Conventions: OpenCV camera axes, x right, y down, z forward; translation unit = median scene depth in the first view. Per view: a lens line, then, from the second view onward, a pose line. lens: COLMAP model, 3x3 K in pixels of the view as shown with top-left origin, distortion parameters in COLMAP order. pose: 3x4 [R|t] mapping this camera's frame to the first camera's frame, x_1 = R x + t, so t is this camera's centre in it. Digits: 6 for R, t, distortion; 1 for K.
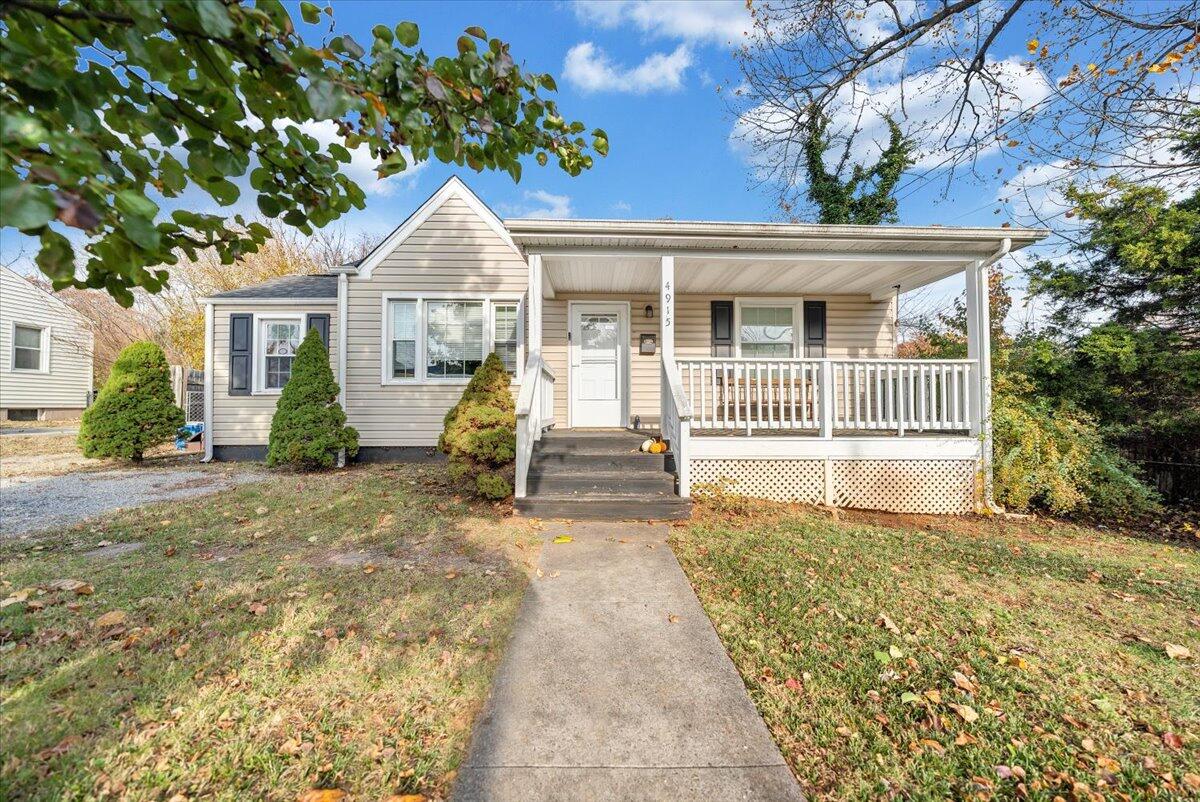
lens RADIAL K [[405.7, 0, 600.3], [0, 405.7, 397.6], [0, 0, 1]] dist [-0.001786, -0.000026]
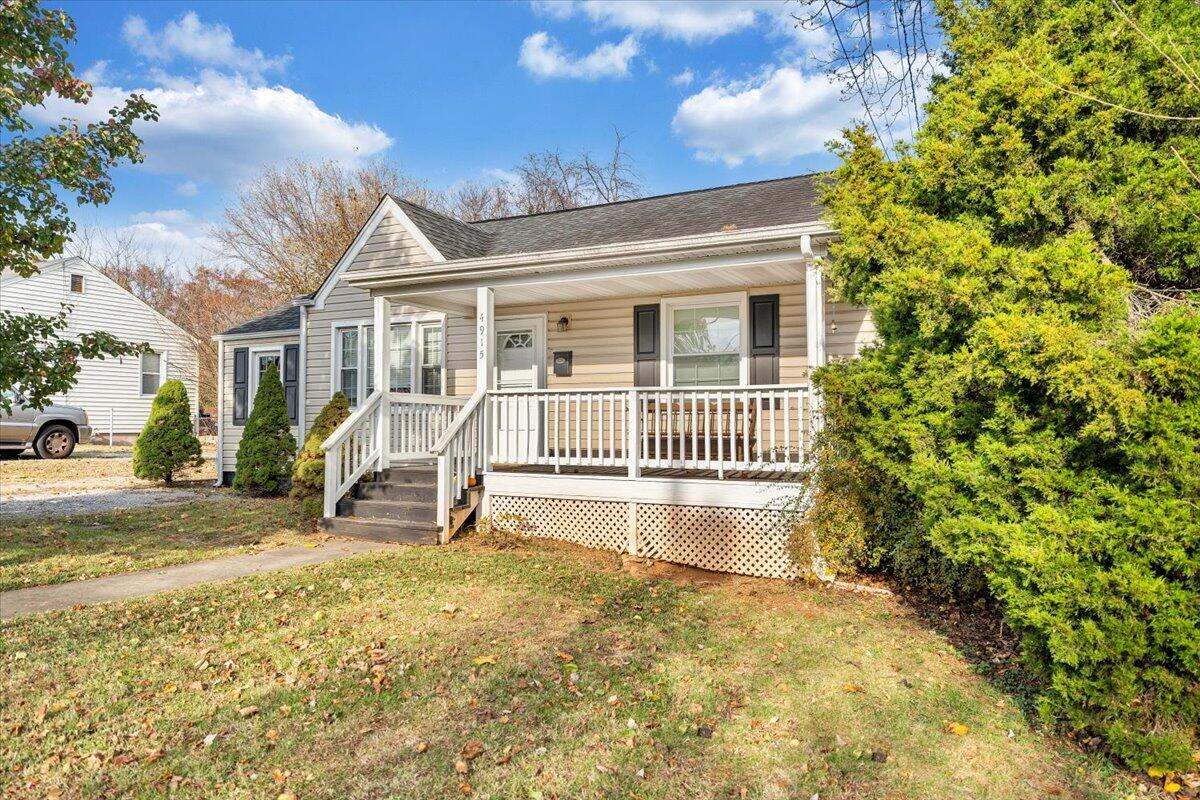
lens RADIAL K [[803.9, 0, 600.0], [0, 803.9, 400.0], [0, 0, 1]] dist [0.006874, 0.001396]
pose [[0.878943, -0.016092, -0.476655, 1.325365], [0.012186, 0.999862, -0.011285, -0.050561], [0.476771, 0.004111, 0.879018, -0.569222]]
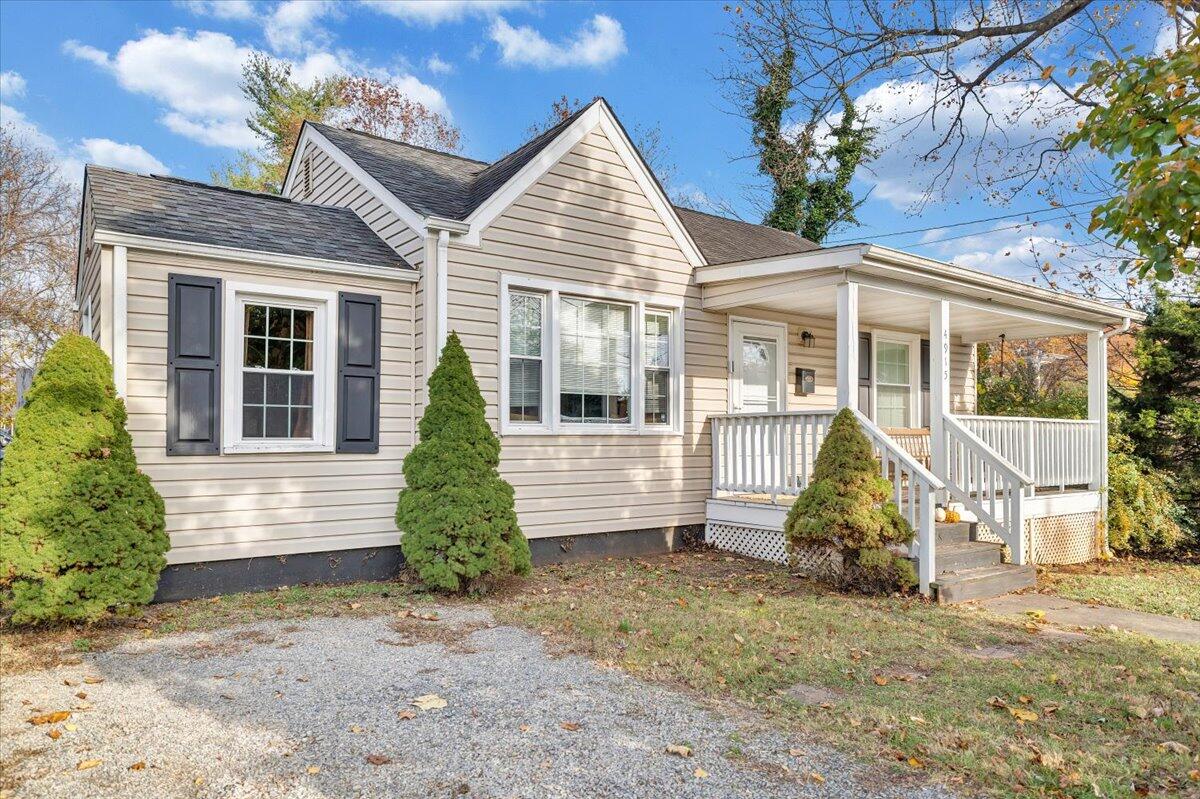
lens RADIAL K [[747.6, 0, 600.6], [0, 747.6, 422.6], [0, 0, 1]] dist [0.004553, 0.000843]
pose [[0.832123, 0.012095, 0.554460, -1.364764], [-0.019141, 0.999793, 0.006917, -0.078359], [-0.554261, -0.016369, 0.832182, 0.048647]]
